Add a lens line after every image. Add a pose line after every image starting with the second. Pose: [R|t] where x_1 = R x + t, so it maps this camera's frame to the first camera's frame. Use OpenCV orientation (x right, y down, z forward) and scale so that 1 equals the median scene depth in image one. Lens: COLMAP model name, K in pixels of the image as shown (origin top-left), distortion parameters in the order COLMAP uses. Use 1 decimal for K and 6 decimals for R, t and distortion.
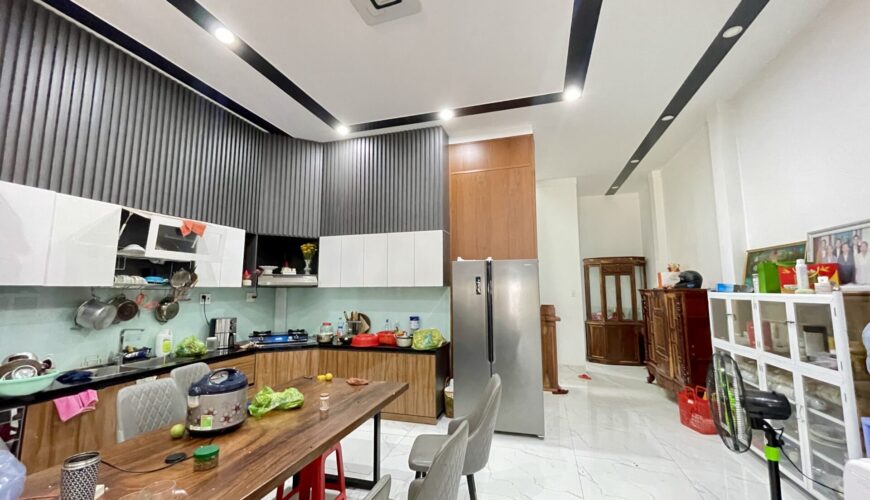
lens RADIAL K [[355.1, 0, 435.0], [0, 355.1, 250.0], [0, 0, 1]] dist [-0.001004, -0.000363]
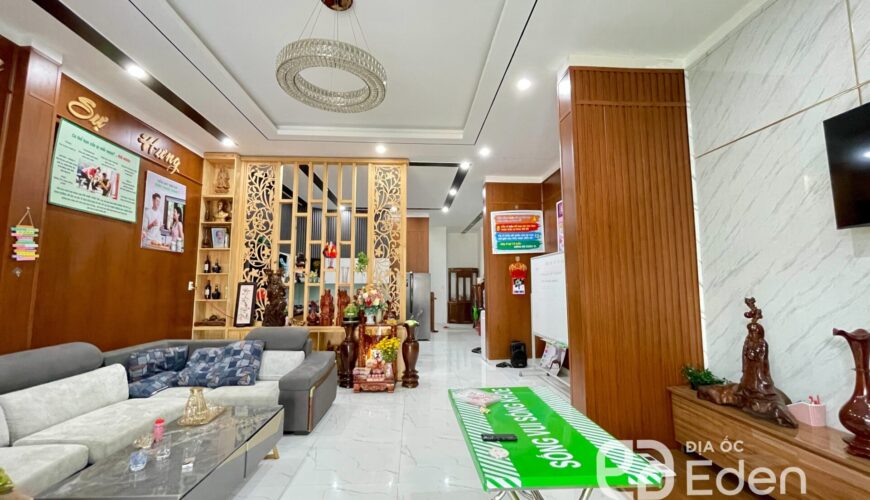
lens RADIAL K [[355.1, 0, 435.0], [0, 355.1, 250.0], [0, 0, 1]] dist [-0.001004, -0.000363]
pose [[0.939081, 0.034420, 0.341967, -0.297592], [-0.040196, 0.999144, 0.009814, -0.090069], [-0.341336, -0.022962, 0.939661, -0.749922]]
